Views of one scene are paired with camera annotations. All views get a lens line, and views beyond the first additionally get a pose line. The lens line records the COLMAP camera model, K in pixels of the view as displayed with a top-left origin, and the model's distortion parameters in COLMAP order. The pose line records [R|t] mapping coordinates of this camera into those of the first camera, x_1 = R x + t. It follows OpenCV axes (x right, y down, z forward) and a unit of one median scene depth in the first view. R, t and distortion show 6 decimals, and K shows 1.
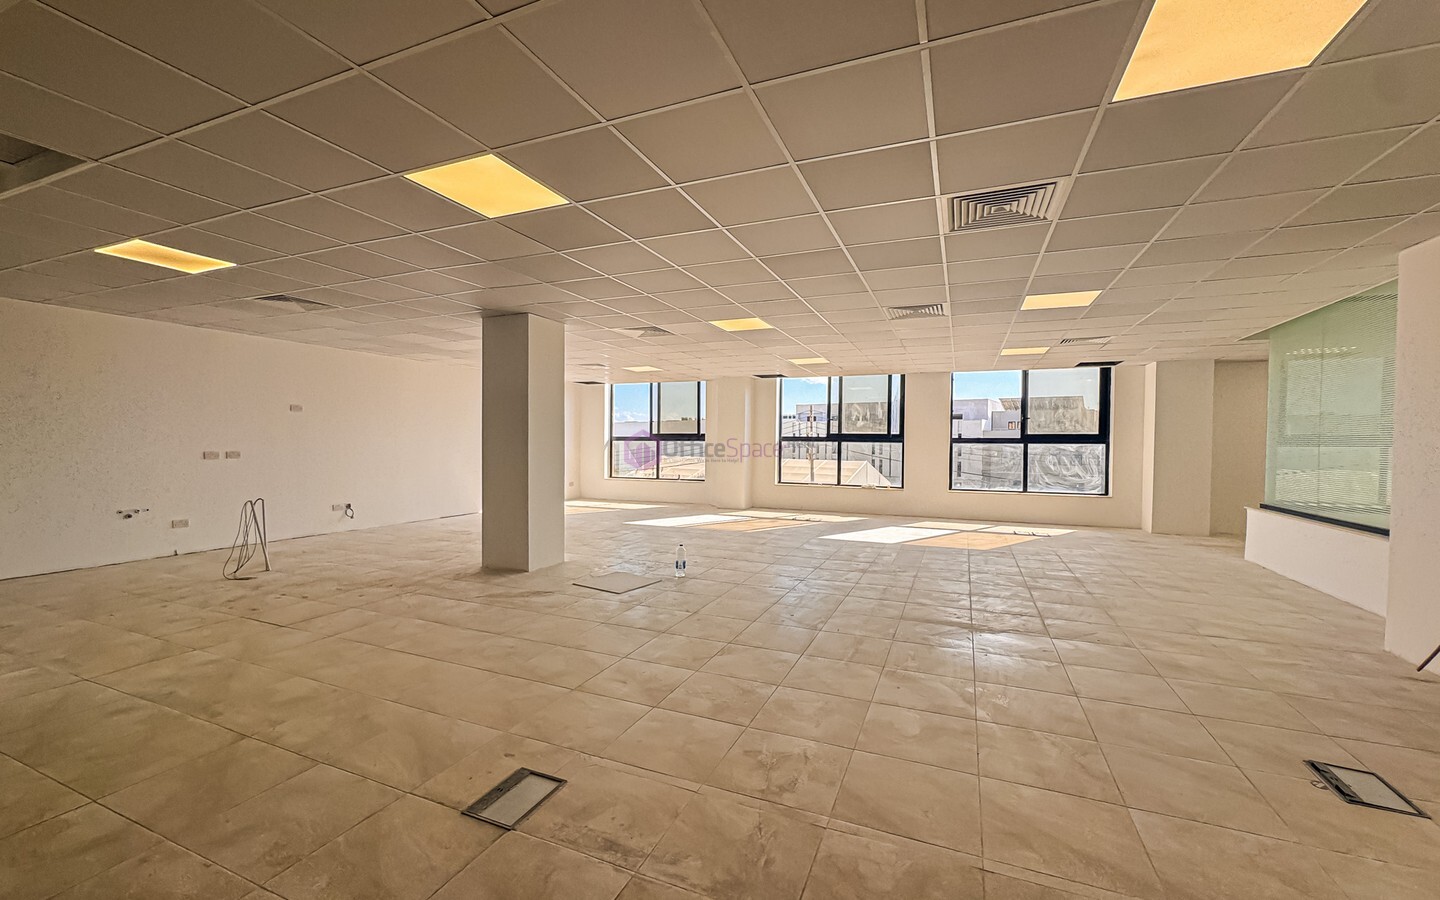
lens RADIAL K [[575.1, 0, 723.3], [0, 575.1, 452.2], [0, 0, 1]] dist [-0.003221, 0.000893]
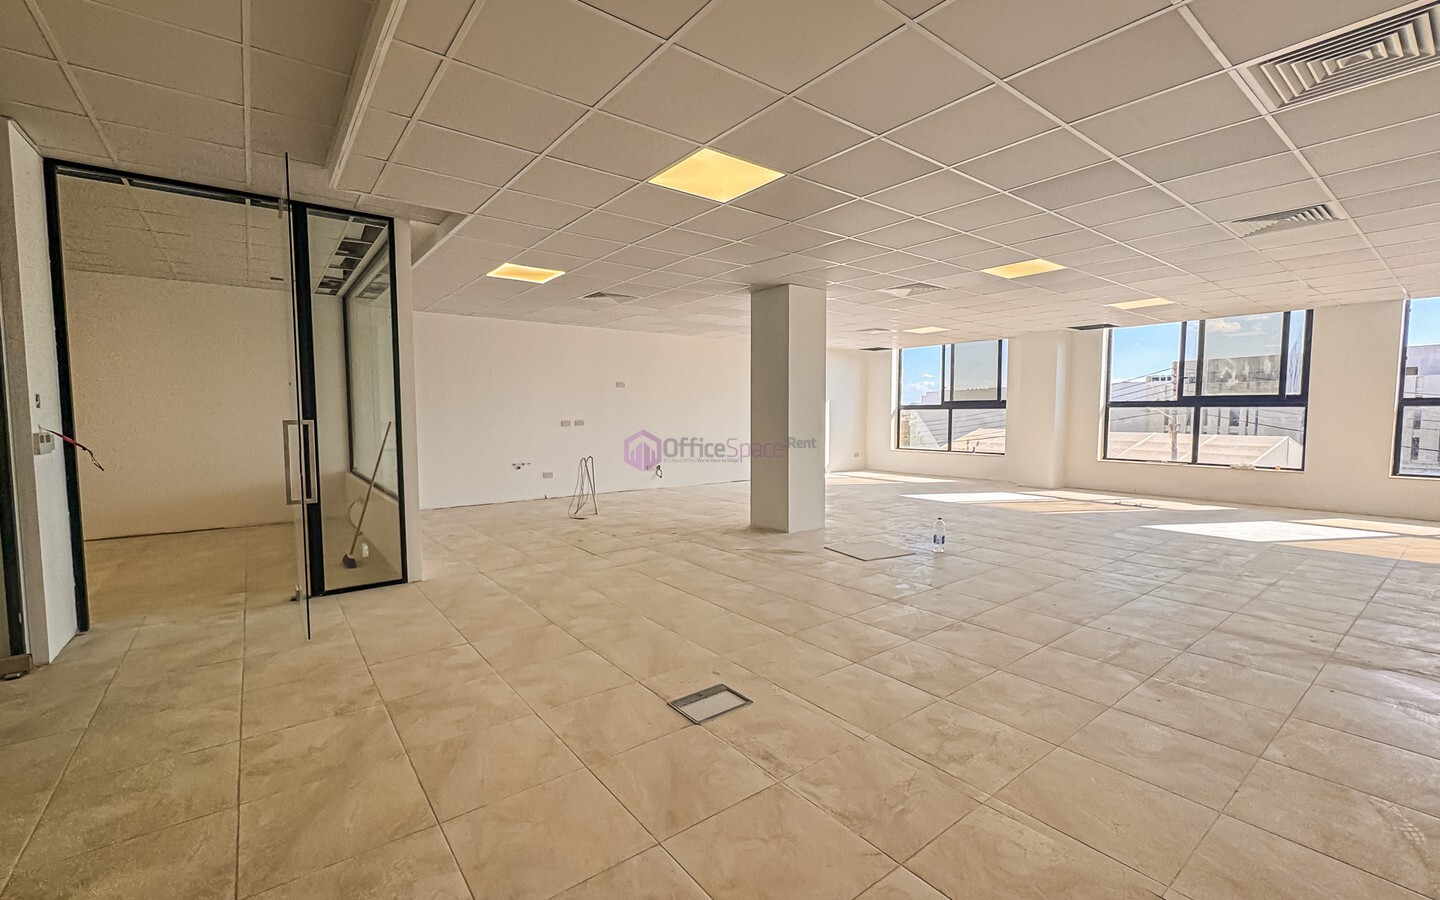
lens RADIAL K [[603.3, 0, 716.3], [0, 603.3, 449.6], [0, 0, 1]] dist [0.001282, -0.001054]
pose [[0.870697, 0.020227, -0.491404, 0.110871], [0.000447, 0.999121, 0.041918, 0.012547], [0.491820, -0.036718, 0.869922, -0.023299]]
